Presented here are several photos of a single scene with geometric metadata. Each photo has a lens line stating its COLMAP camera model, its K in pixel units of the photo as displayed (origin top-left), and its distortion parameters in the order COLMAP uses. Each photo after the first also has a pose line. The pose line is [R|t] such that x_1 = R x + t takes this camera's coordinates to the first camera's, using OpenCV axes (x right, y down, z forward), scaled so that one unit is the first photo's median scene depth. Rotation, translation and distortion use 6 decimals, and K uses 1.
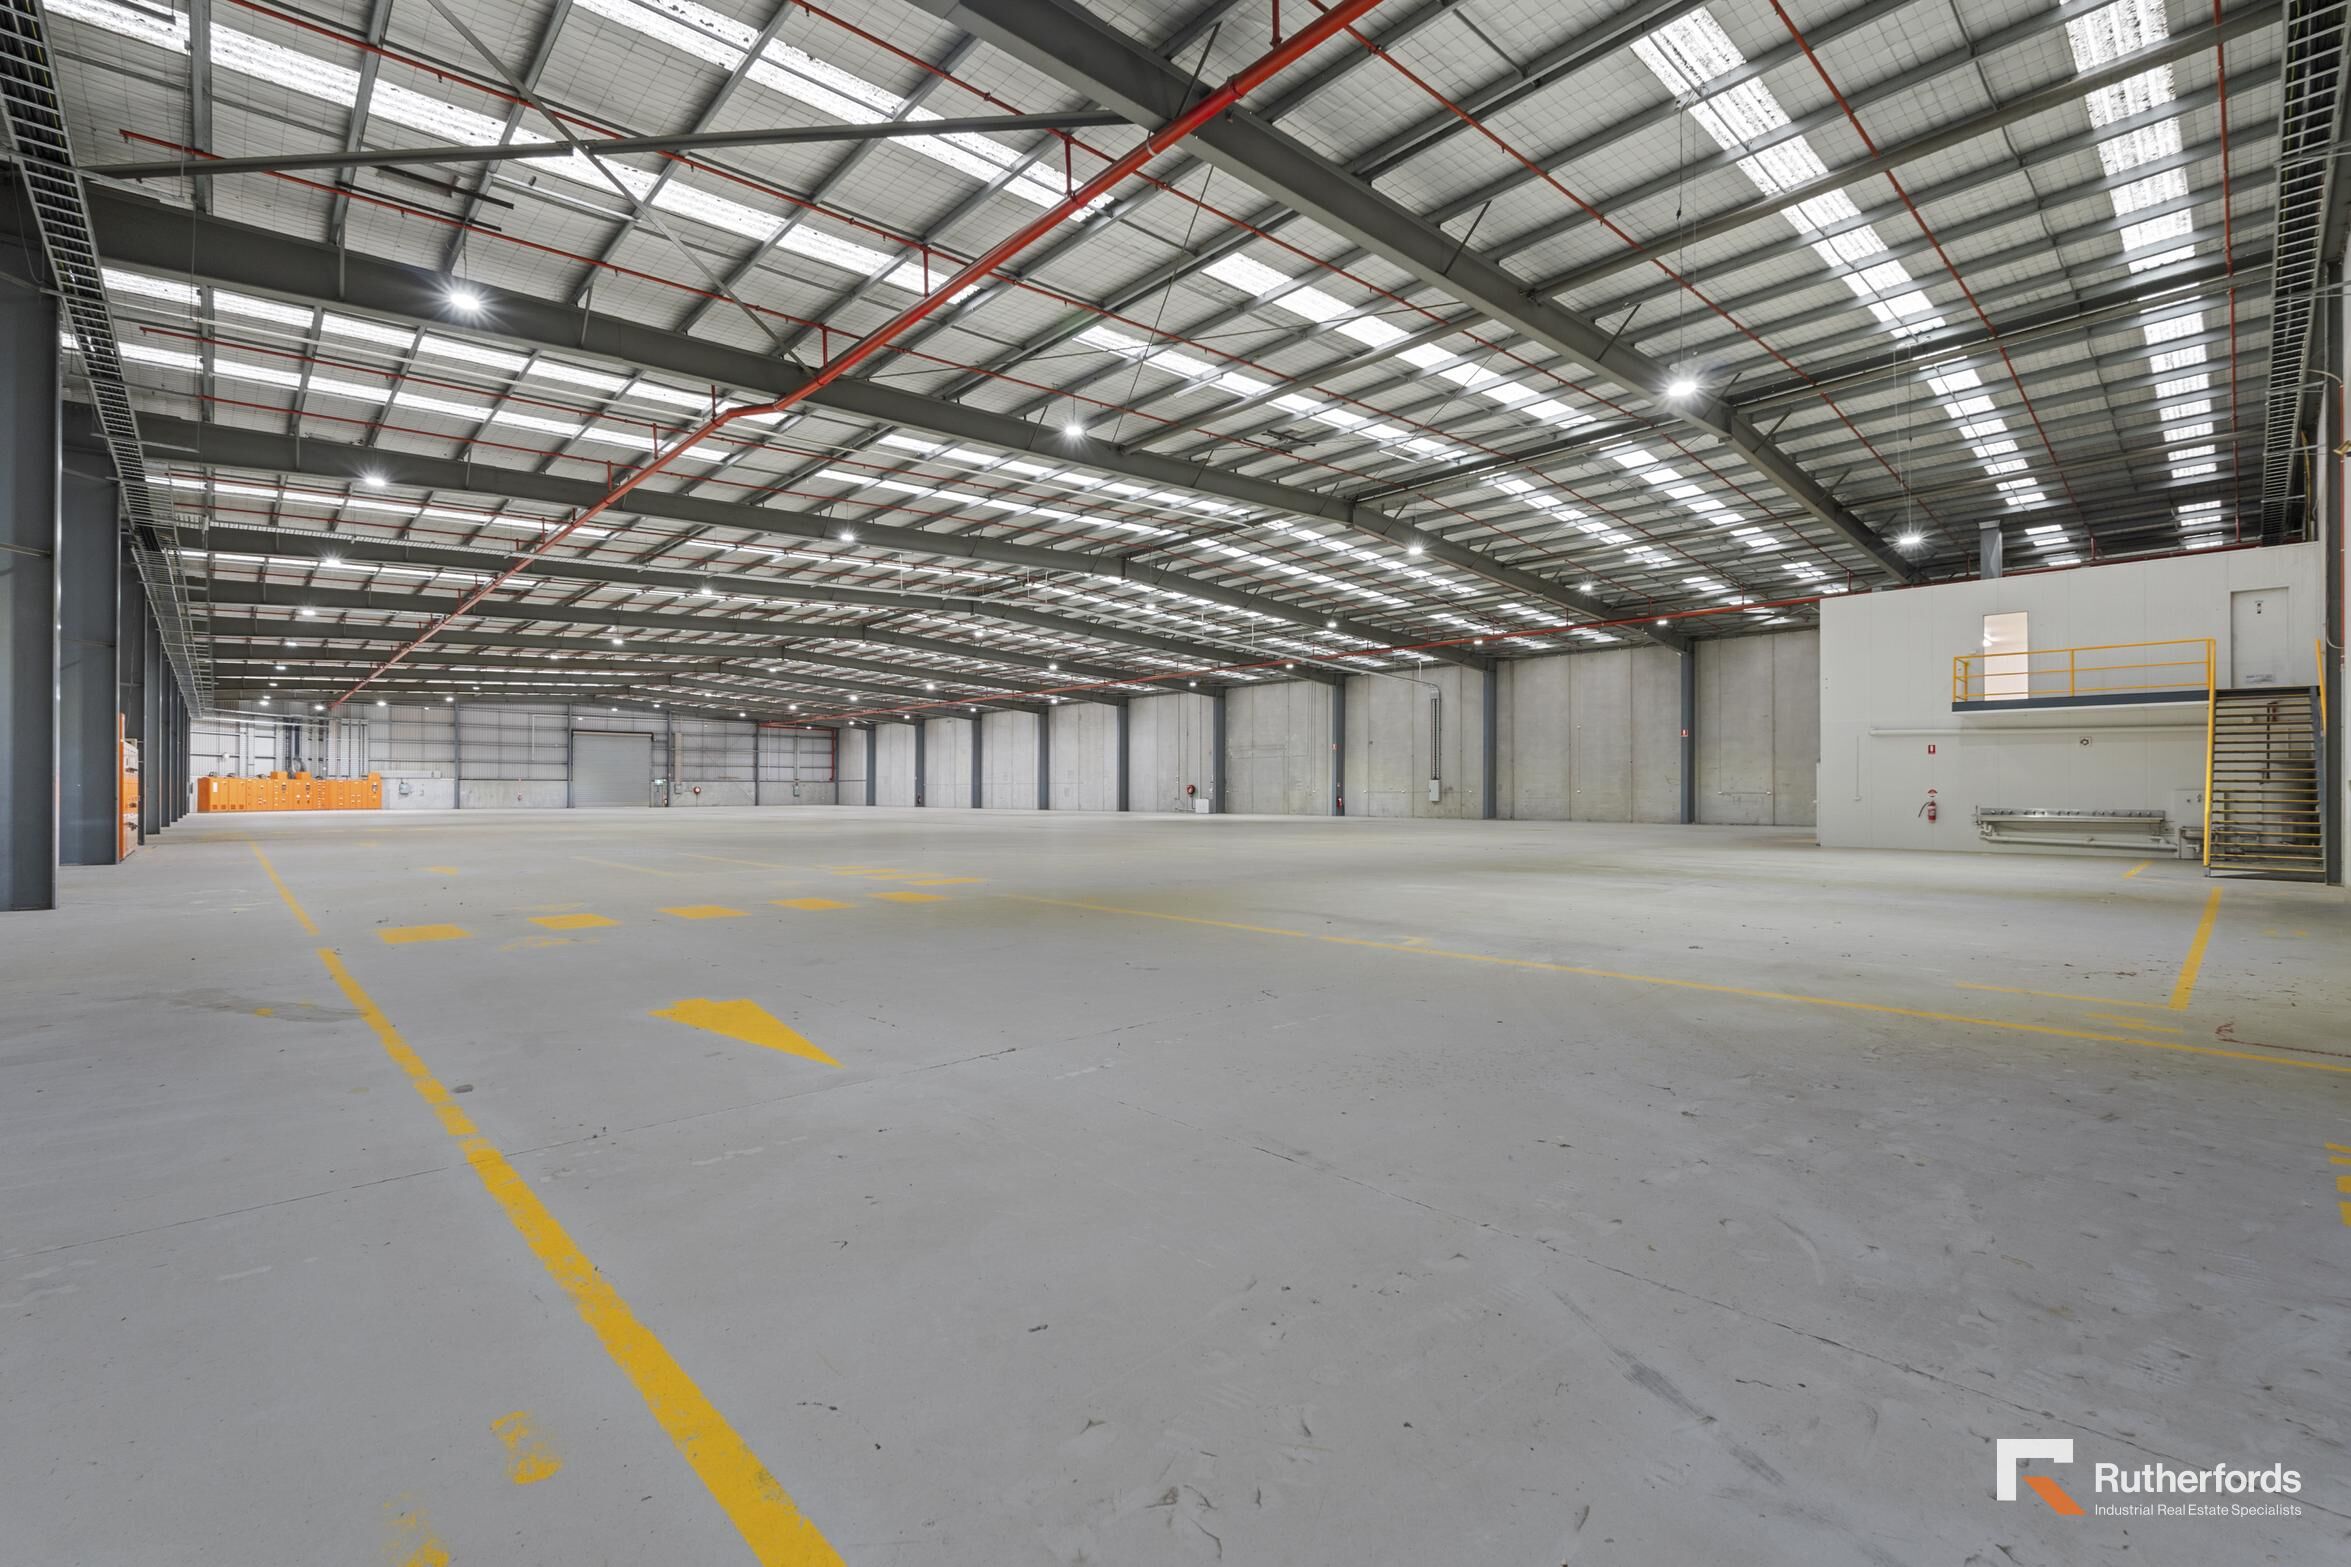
lens RADIAL K [[1027.4, 0, 1173.0], [0, 1027.4, 797.3], [0, 0, 1]] dist [0.001348, -0.000388]
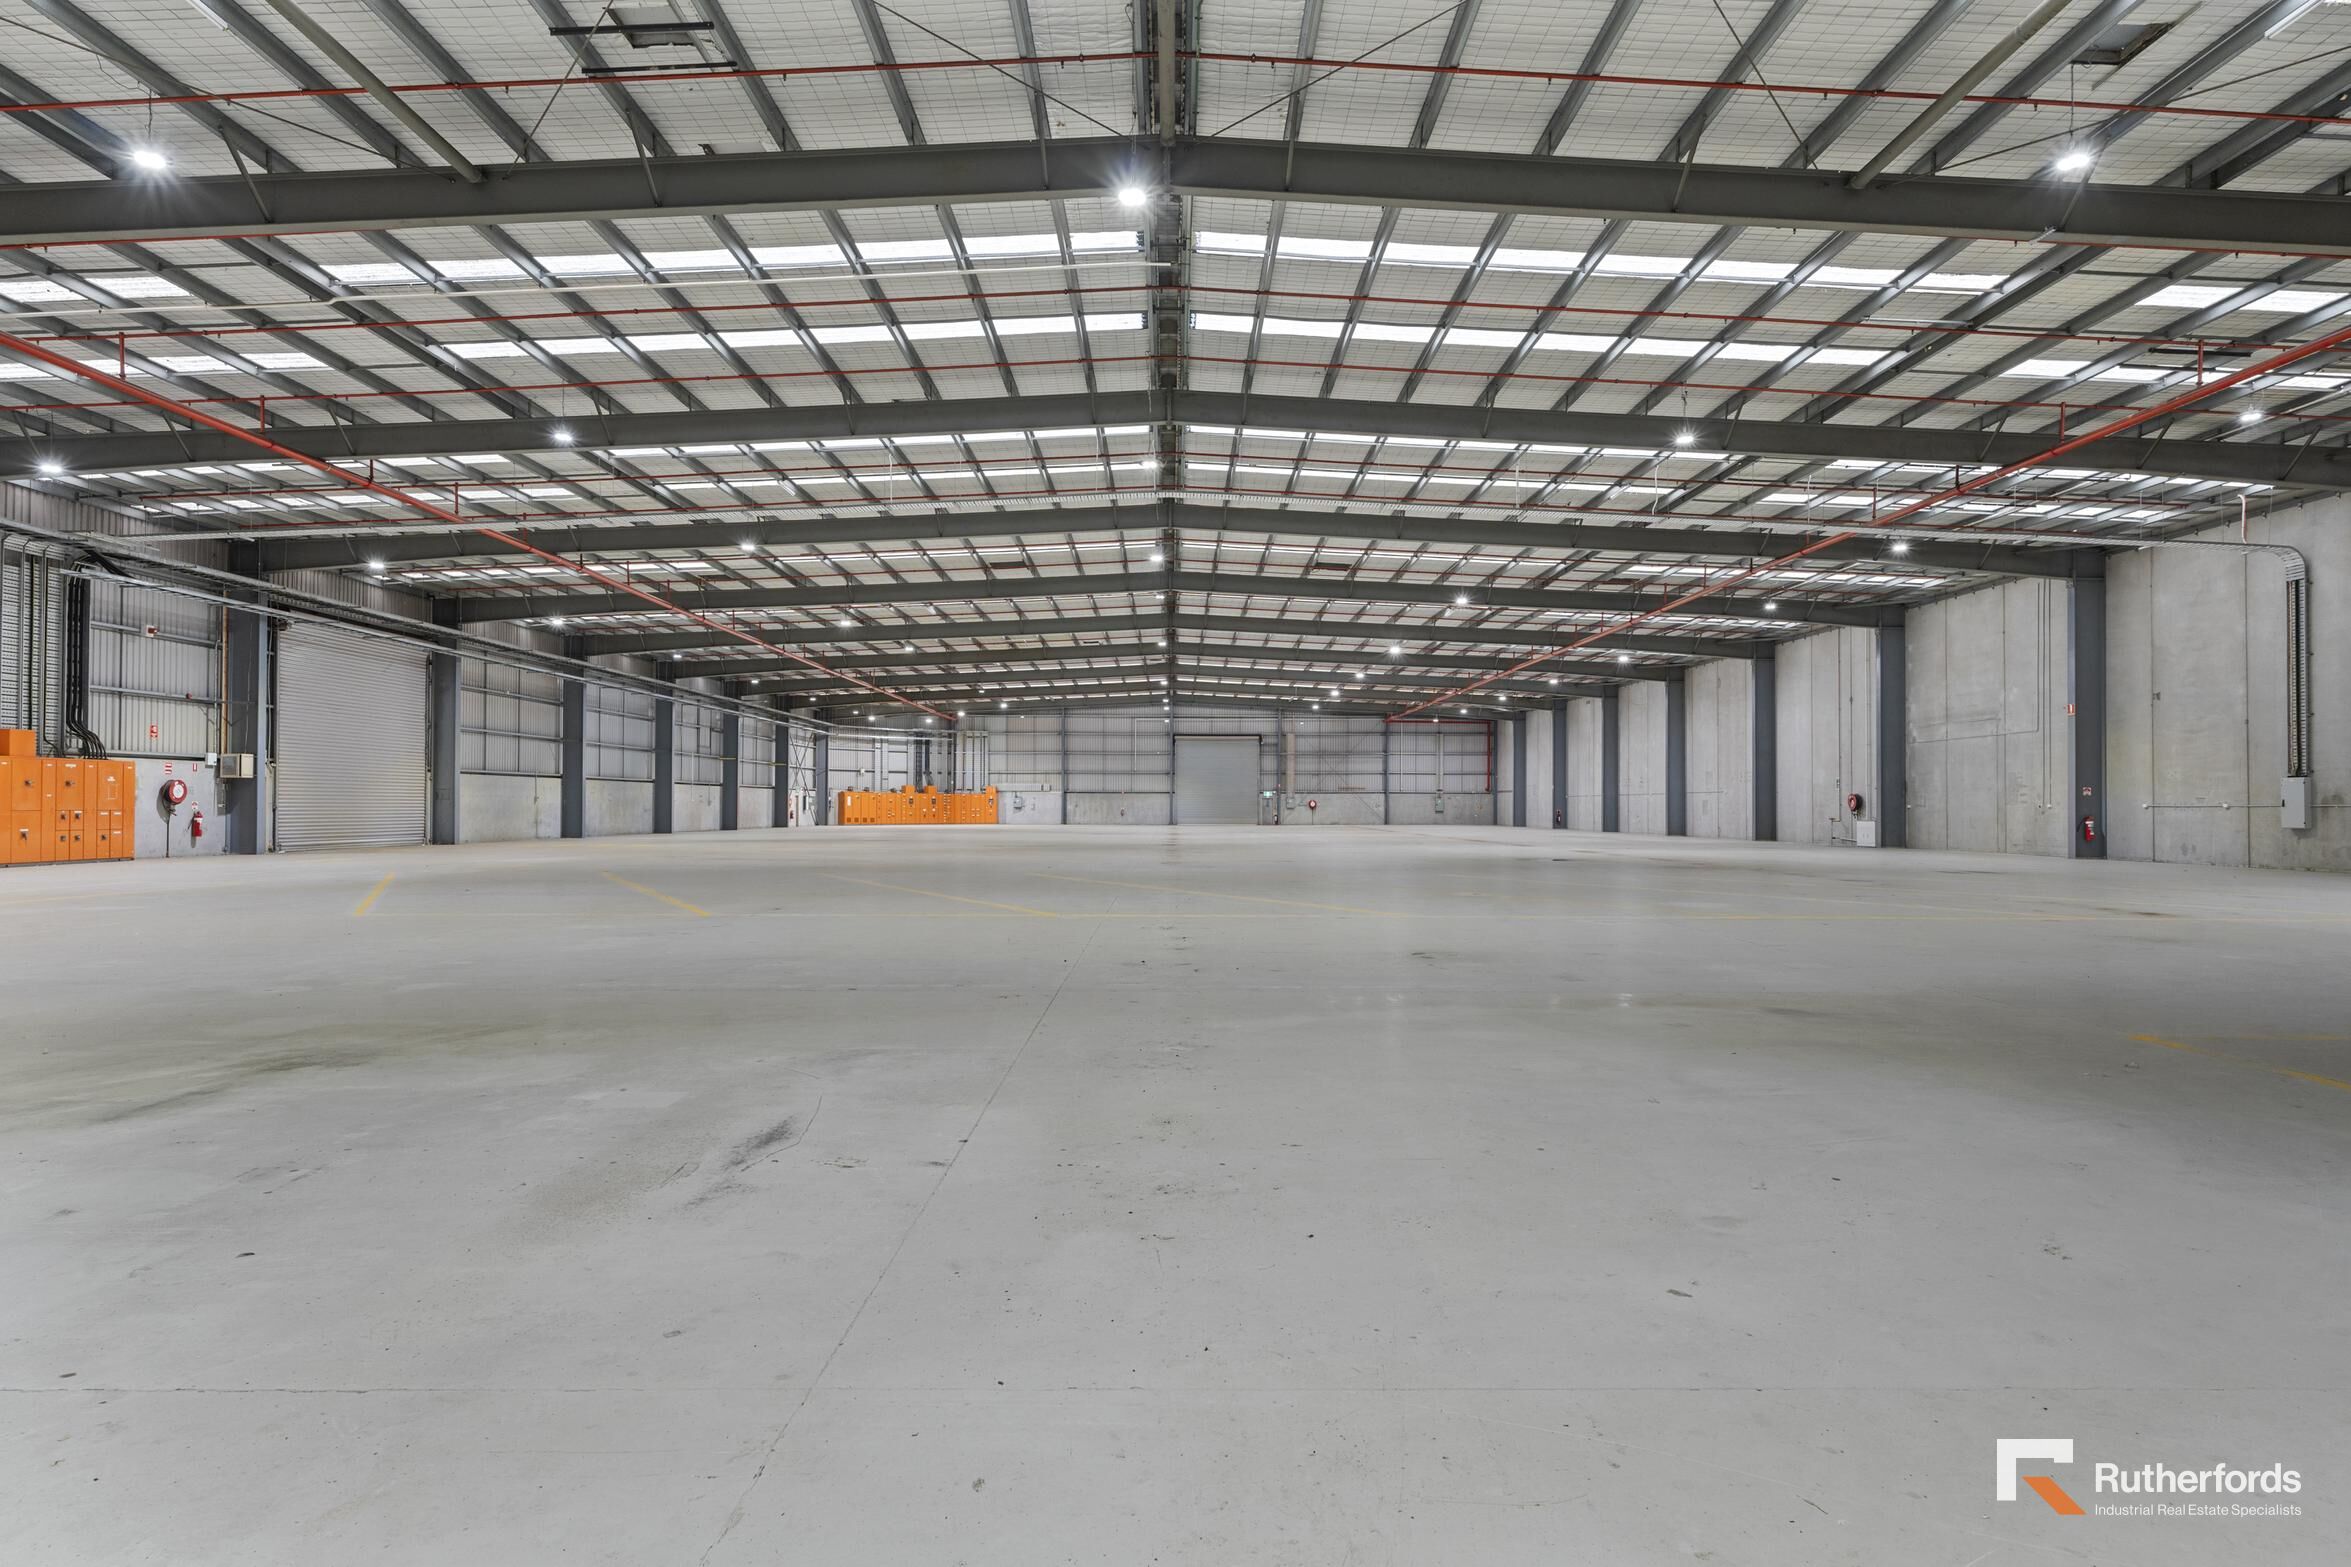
lens RADIAL K [[1324.2, 0, 1170.3], [0, 1324.2, 782.3], [0, 0, 1]] dist [-0.002280, -0.000300]
pose [[0.731716, -0.011047, -0.681520, 0.183106], [-0.005989, 0.999726, -0.022635, -0.000098], [0.681583, 0.020644, 0.731450, 0.195281]]
